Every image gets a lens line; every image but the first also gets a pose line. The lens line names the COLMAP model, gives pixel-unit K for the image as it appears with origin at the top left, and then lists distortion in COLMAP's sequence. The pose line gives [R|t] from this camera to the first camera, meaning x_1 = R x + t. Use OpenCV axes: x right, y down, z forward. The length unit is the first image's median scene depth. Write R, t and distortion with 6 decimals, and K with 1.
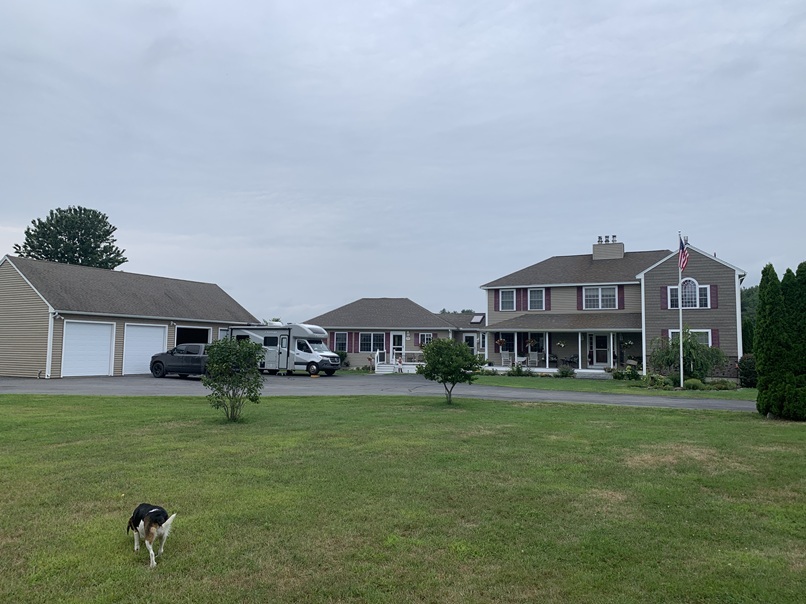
lens RADIAL K [[601.4, 0, 398.7], [0, 601.4, 300.5], [0, 0, 1]] dist [0.065939, 0.004146]
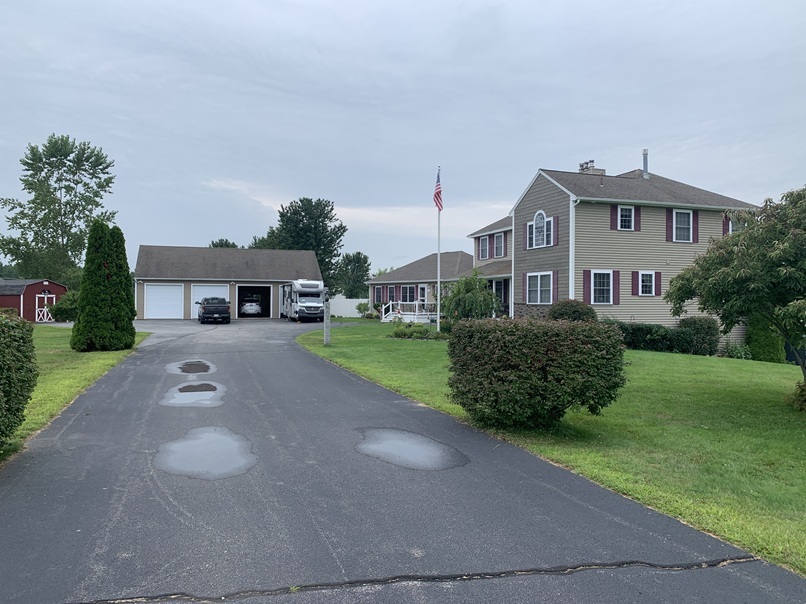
lens RADIAL K [[601.4, 0, 406.3], [0, 601.4, 298.1], [0, 0, 1]] dist [0.065939, 0.004146]
pose [[0.734536, -0.012998, -0.678445, 0.890670], [0.060197, 0.997123, 0.046071, 0.032988], [0.675894, -0.074681, 0.733205, 0.255851]]
